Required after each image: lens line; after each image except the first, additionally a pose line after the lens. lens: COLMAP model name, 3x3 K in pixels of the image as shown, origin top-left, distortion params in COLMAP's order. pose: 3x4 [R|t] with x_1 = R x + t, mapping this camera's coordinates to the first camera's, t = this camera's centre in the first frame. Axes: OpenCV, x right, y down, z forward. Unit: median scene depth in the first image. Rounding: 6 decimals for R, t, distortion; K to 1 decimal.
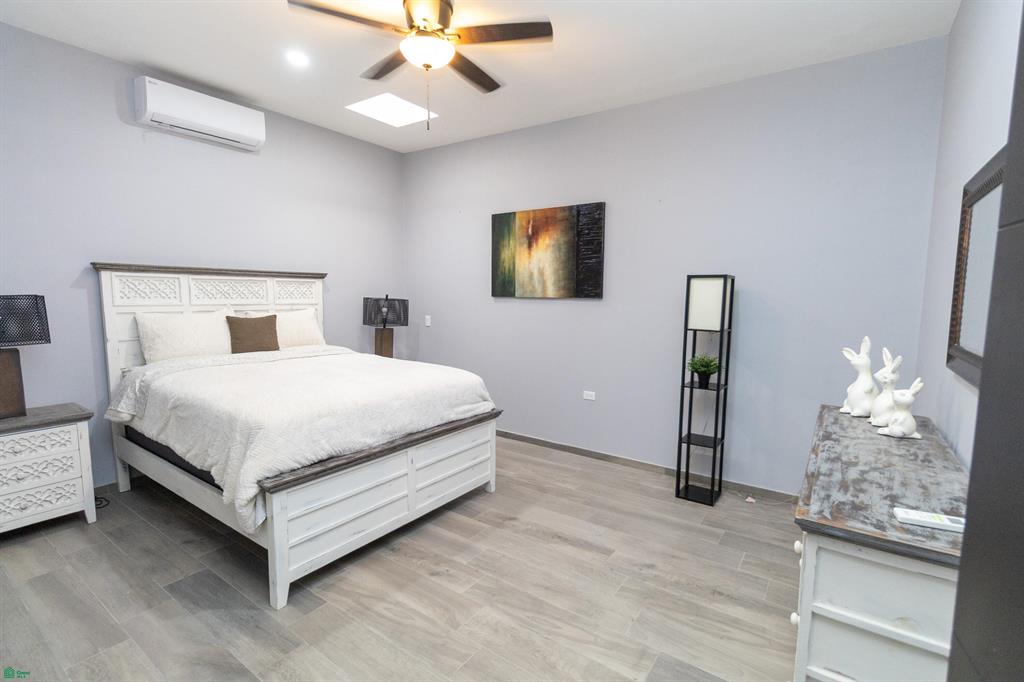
lens RADIAL K [[470.4, 0, 519.0], [0, 470.4, 340.5], [0, 0, 1]] dist [0.003454, 0.000344]
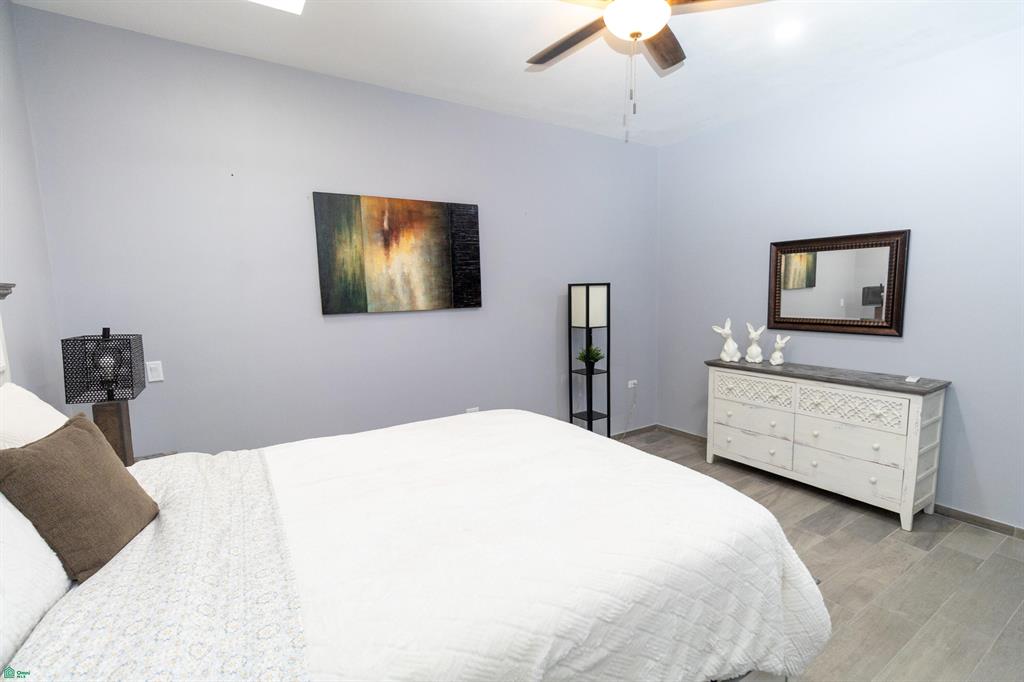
lens RADIAL K [[470.4, 0, 519.6], [0, 470.4, 343.9], [0, 0, 1]] dist [0.003454, 0.000344]
pose [[0.378421, -0.131135, 0.916298, -0.640397], [0.118429, 0.988637, 0.092578, -0.089559], [-0.918026, 0.073483, 0.389651, 0.532644]]
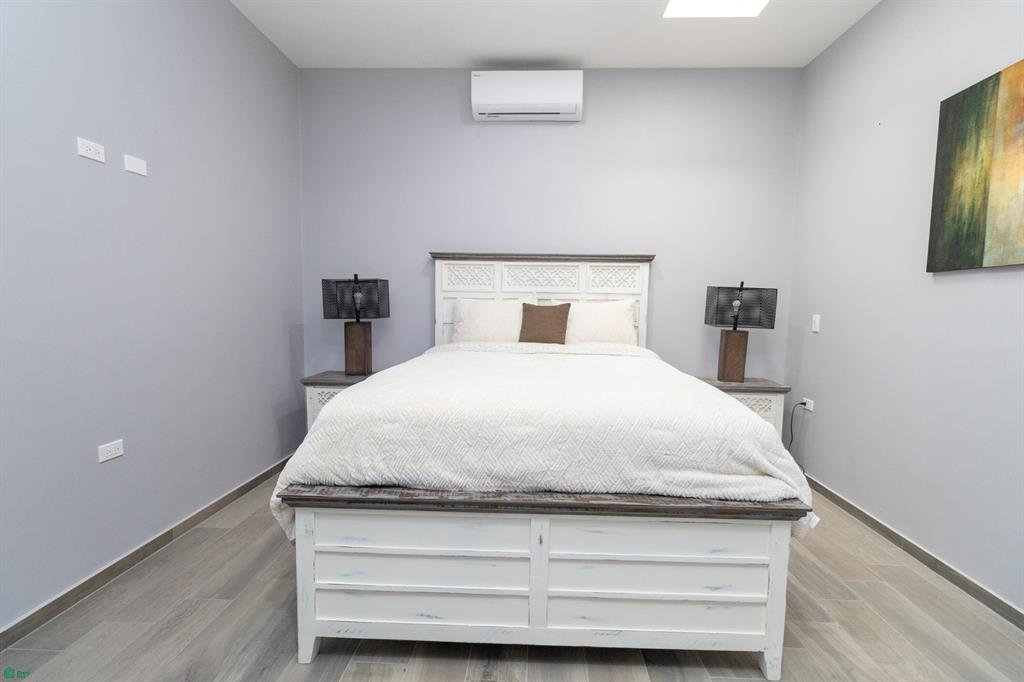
lens RADIAL K [[470.4, 0, 523.4], [0, 470.4, 342.7], [0, 0, 1]] dist [0.003454, 0.000344]
pose [[0.549095, 0.061502, -0.833494, 0.137852], [-0.090563, 0.995795, 0.013816, 0.011575], [0.830839, 0.067897, 0.552356, 0.429000]]
